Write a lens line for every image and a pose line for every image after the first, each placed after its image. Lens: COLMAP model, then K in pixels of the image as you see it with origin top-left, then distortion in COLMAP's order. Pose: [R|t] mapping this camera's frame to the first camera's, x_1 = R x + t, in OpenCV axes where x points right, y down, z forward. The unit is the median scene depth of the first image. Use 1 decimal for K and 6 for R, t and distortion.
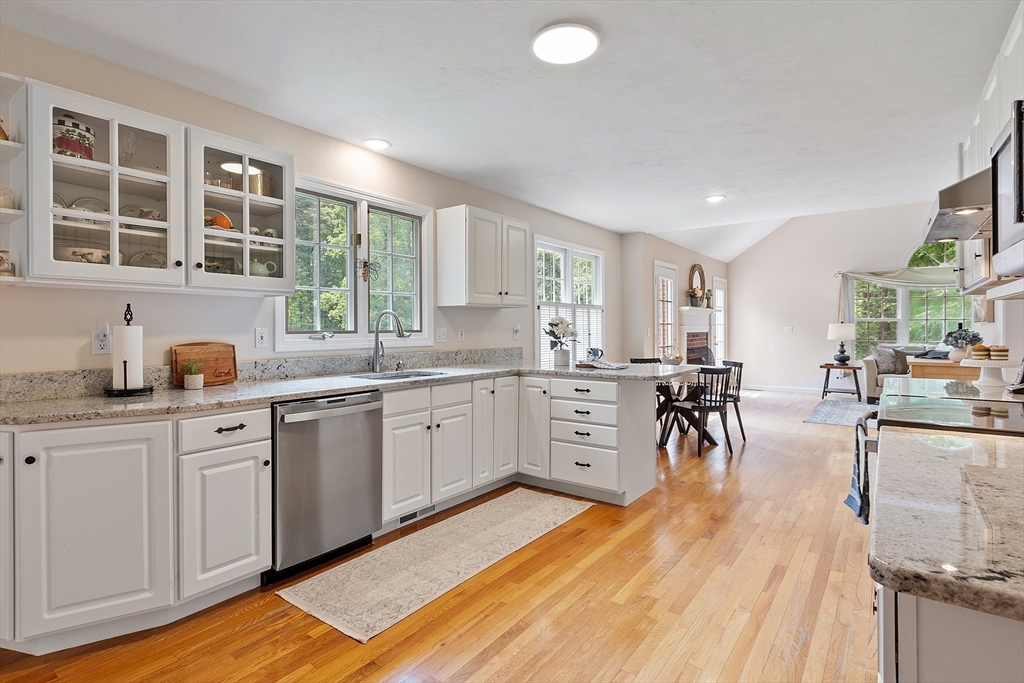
lens RADIAL K [[510.9, 0, 502.7], [0, 510.9, 333.0], [0, 0, 1]] dist [-0.004658, -0.000301]
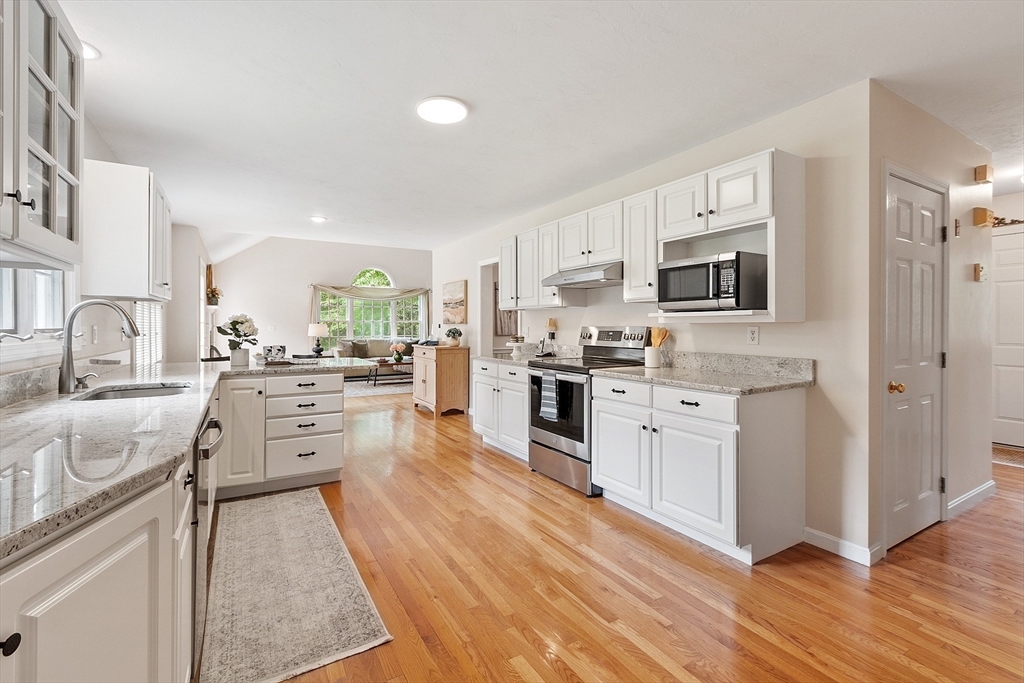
lens RADIAL K [[456.3, 0, 511.0], [0, 456.3, 331.8], [0, 0, 1]] dist [-0.004452, -0.000514]
pose [[0.371508, -0.006930, 0.928404, -0.672823], [0.006309, 0.999968, 0.004940, -0.000396], [-0.928408, 0.004023, 0.371540, 0.296895]]
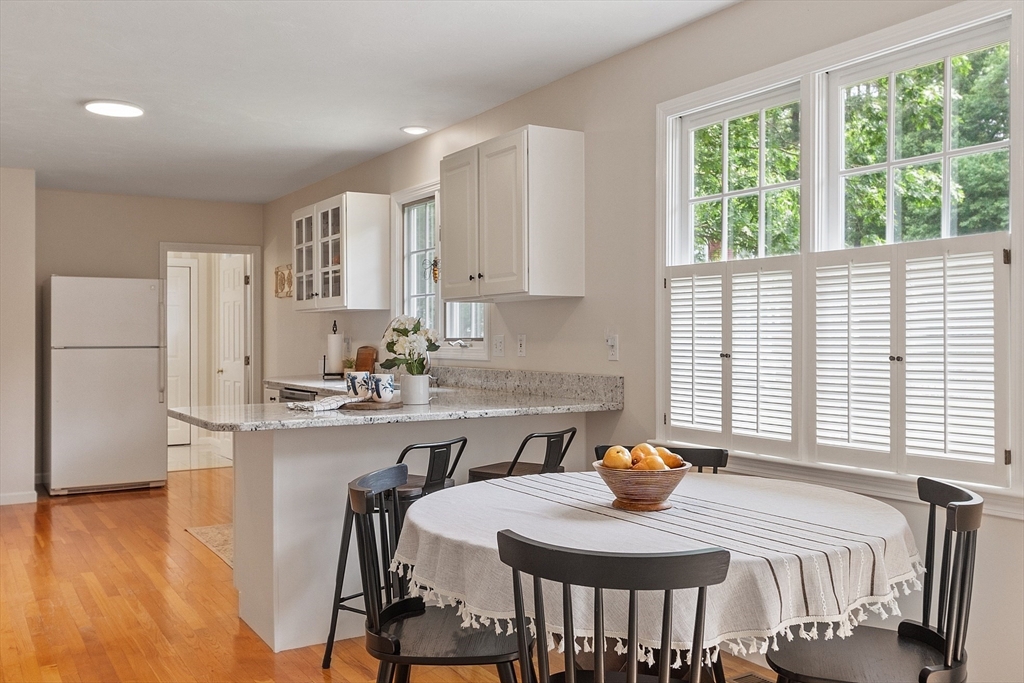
lens RADIAL K [[899.1, 0, 520.4], [0, 899.1, 347.2], [0, 0, 1]] dist [-0.013699, -0.003340]
pose [[-0.348351, 0.017424, -0.937202, 1.334570], [-0.002534, 0.999806, 0.019530, -0.023682], [0.937361, 0.009178, -0.348239, 1.969855]]
